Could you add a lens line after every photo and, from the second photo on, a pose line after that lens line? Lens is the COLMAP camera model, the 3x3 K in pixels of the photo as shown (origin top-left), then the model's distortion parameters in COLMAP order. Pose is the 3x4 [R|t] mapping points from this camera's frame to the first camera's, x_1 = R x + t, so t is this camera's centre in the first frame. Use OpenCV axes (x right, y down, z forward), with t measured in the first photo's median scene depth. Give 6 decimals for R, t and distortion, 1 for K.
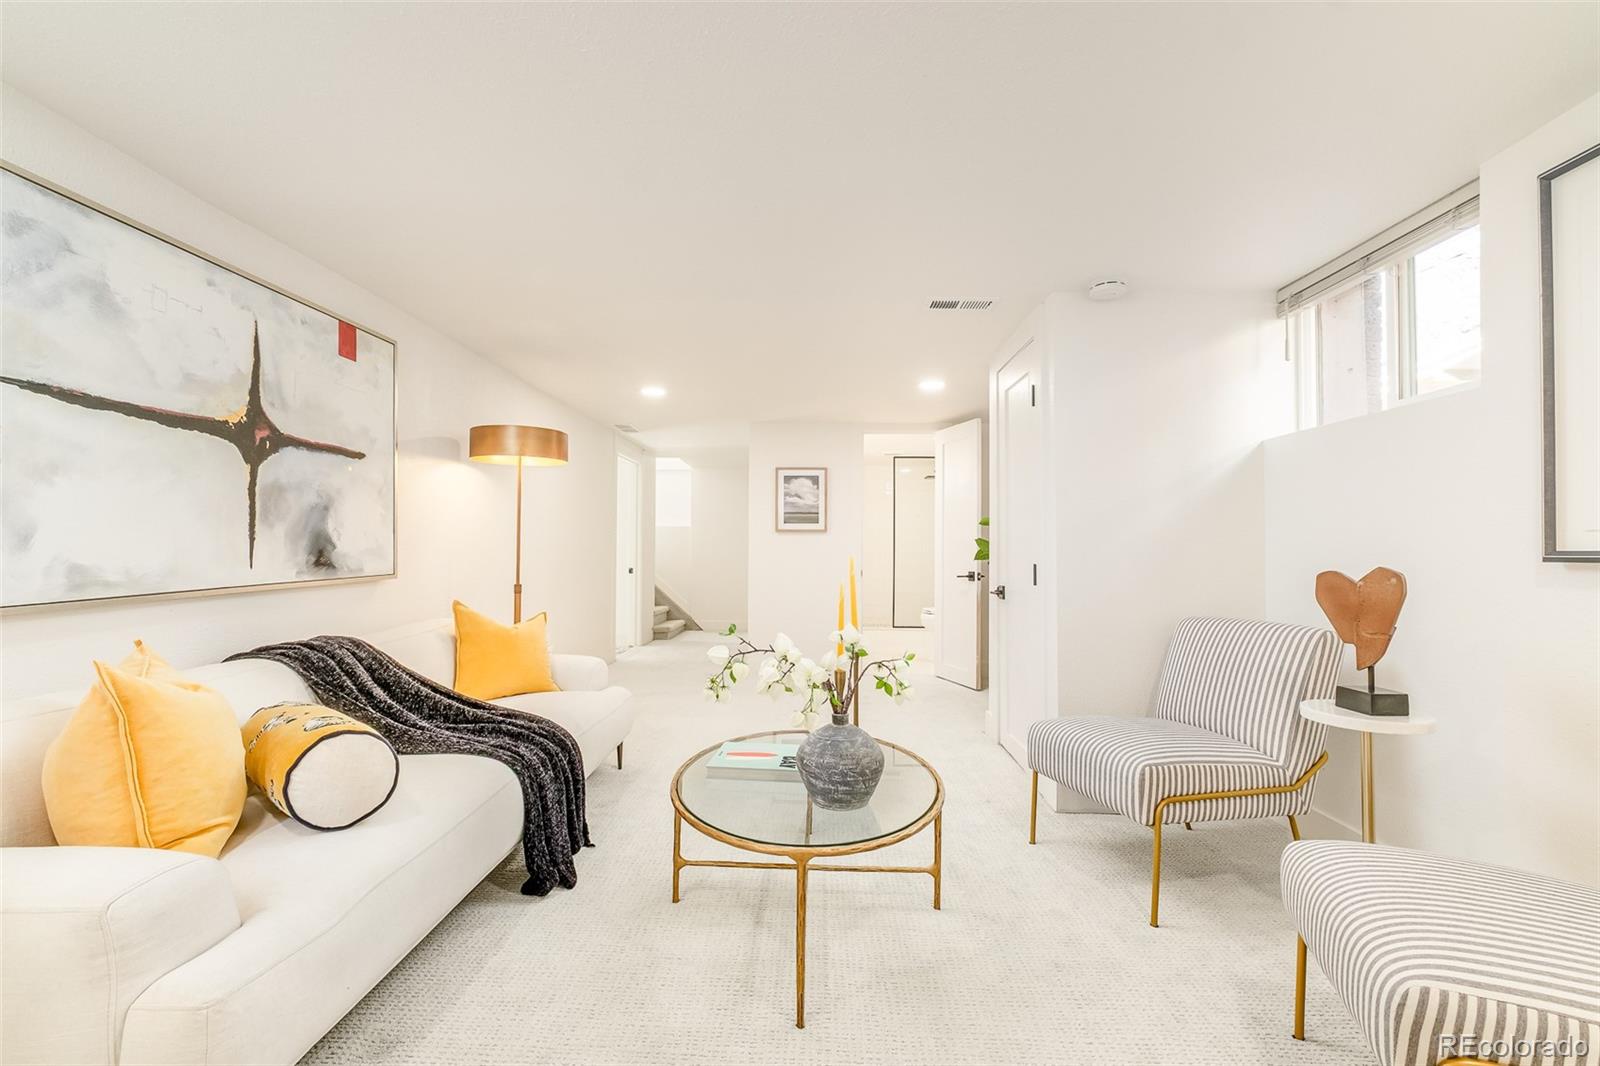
lens RADIAL K [[690.7, 0, 790.5], [0, 690.7, 553.8], [0, 0, 1]] dist [0.000152, 0.000001]
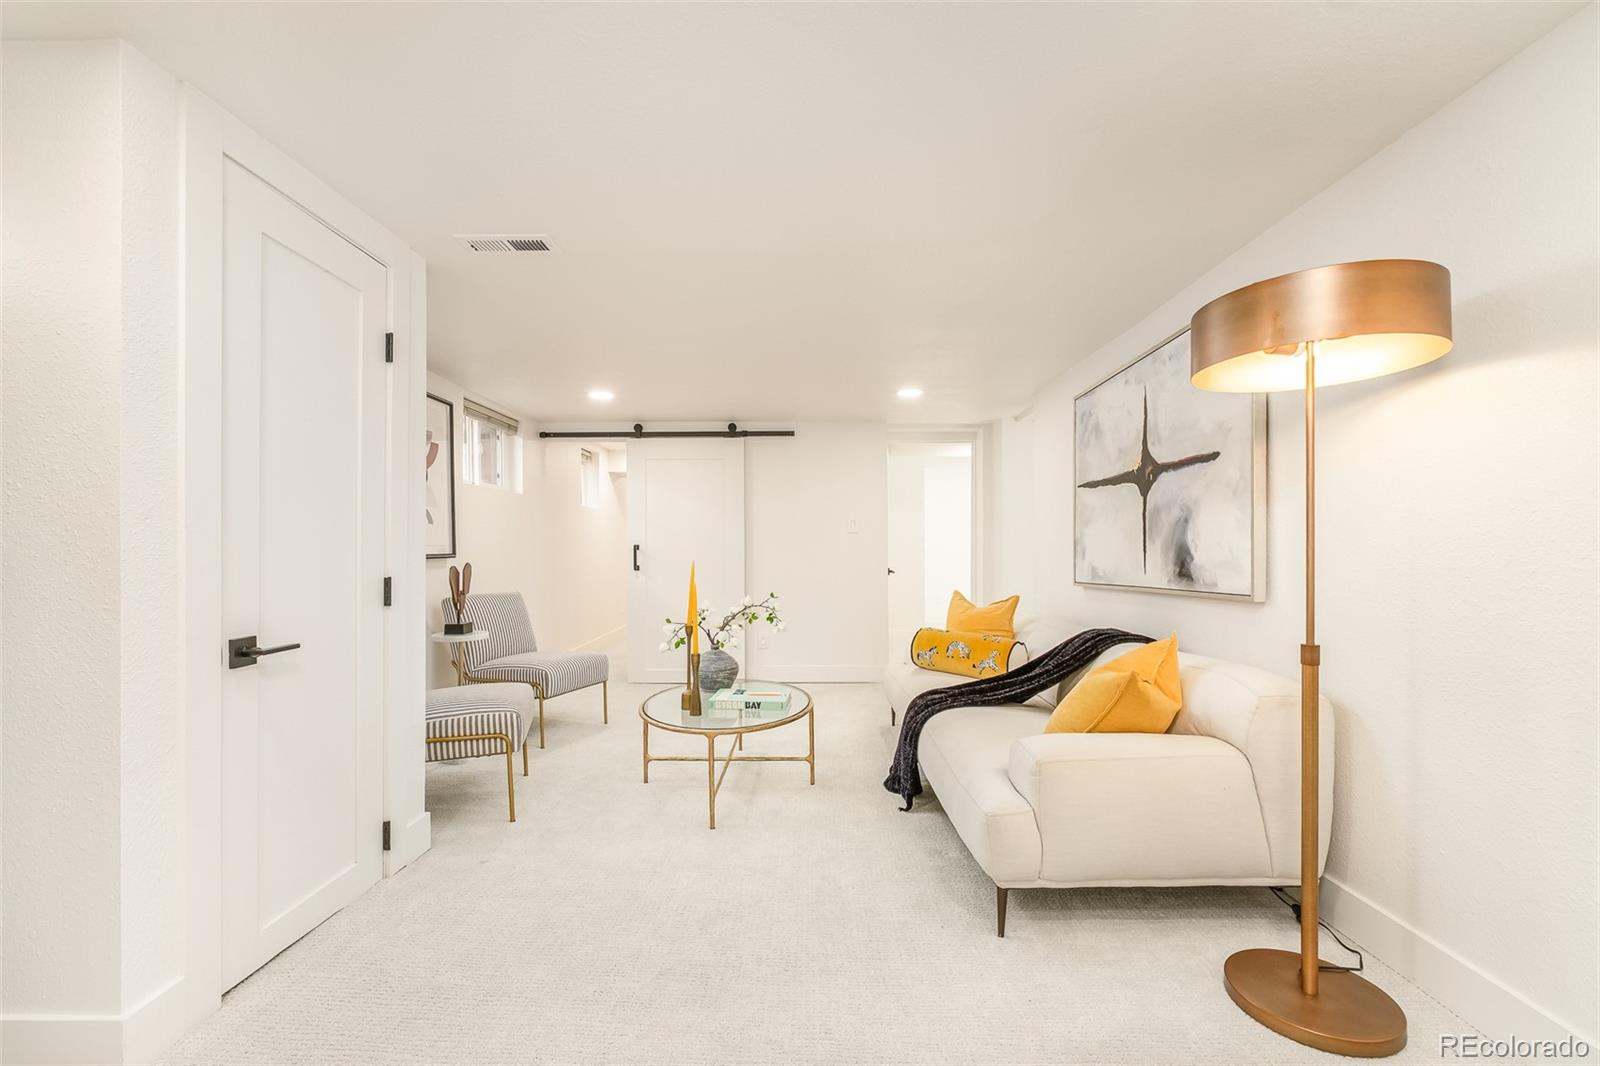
lens RADIAL K [[690.7, 0, 790.5], [0, 690.7, 553.8], [0, 0, 1]] dist [0.000152, 0.000001]
pose [[-0.999899, -0.003526, -0.013793, -0.073108], [-0.003648, 0.999954, 0.008823, -0.024078], [0.013761, 0.008873, -0.999866, 2.043095]]
